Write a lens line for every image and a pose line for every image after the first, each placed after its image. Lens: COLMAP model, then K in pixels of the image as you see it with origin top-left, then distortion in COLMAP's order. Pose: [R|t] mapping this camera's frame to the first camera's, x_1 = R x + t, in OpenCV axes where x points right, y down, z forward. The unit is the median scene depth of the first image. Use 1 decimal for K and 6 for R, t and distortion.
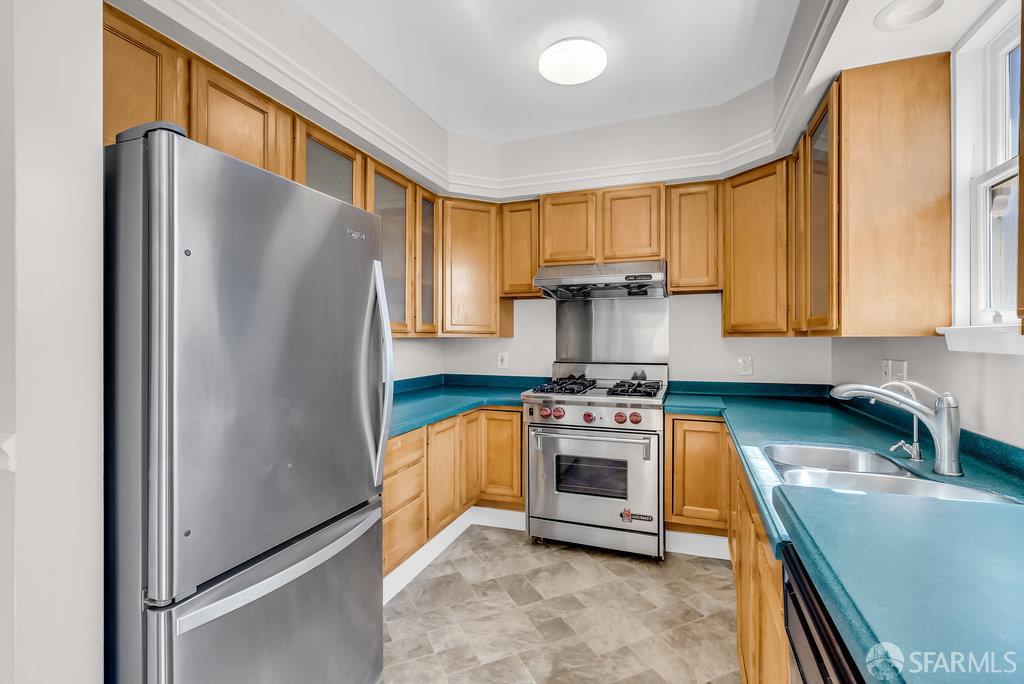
lens RADIAL K [[472.2, 0, 514.3], [0, 472.2, 338.7], [0, 0, 1]] dist [-0.001720, 0.000106]
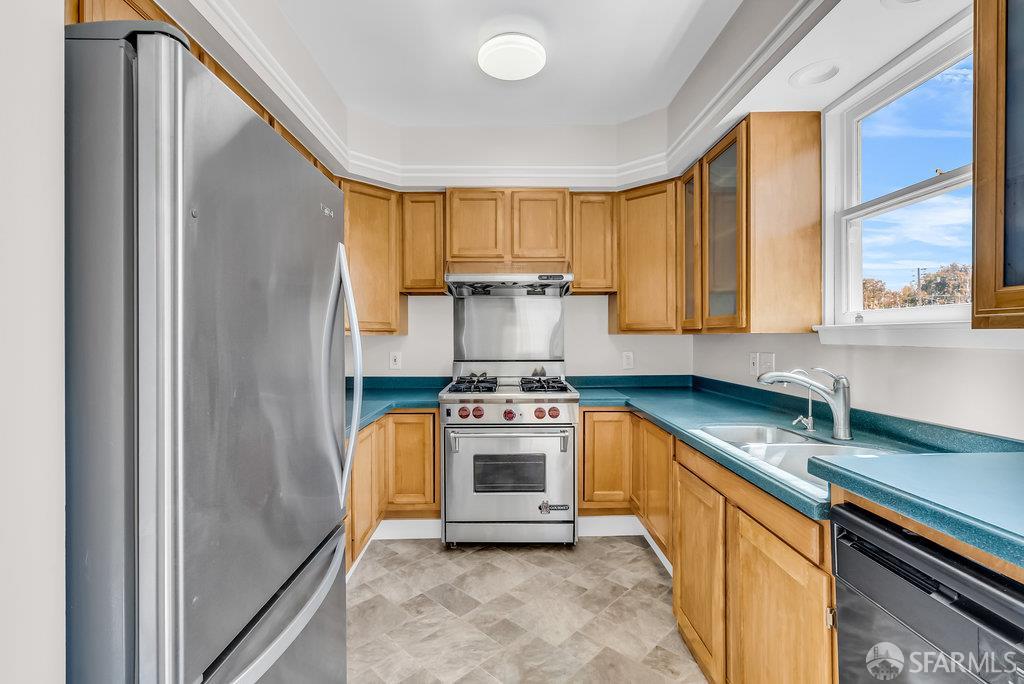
lens RADIAL K [[472.2, 0, 514.3], [0, 472.2, 338.7], [0, 0, 1]] dist [-0.001720, 0.000106]
pose [[0.932883, -0.003859, 0.360159, -0.186573], [0.003617, 0.999993, 0.001348, 0.003608], [-0.360161, 0.000045, 0.932890, 0.057525]]
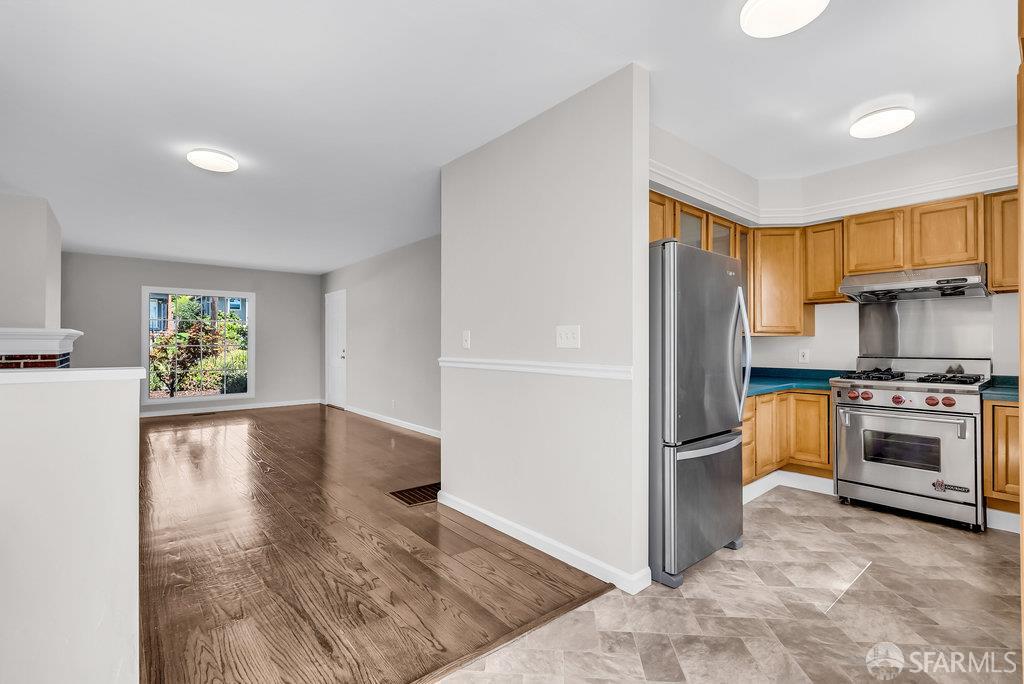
lens RADIAL K [[471.9, 0, 515.6], [0, 471.9, 342.1], [0, 0, 1]] dist [-0.000537, 0.000459]
pose [[0.872865, -0.004145, -0.487944, -0.102621], [-0.000005, 0.999964, -0.008504, 0.028099], [0.487962, 0.007426, 0.872833, -0.512819]]
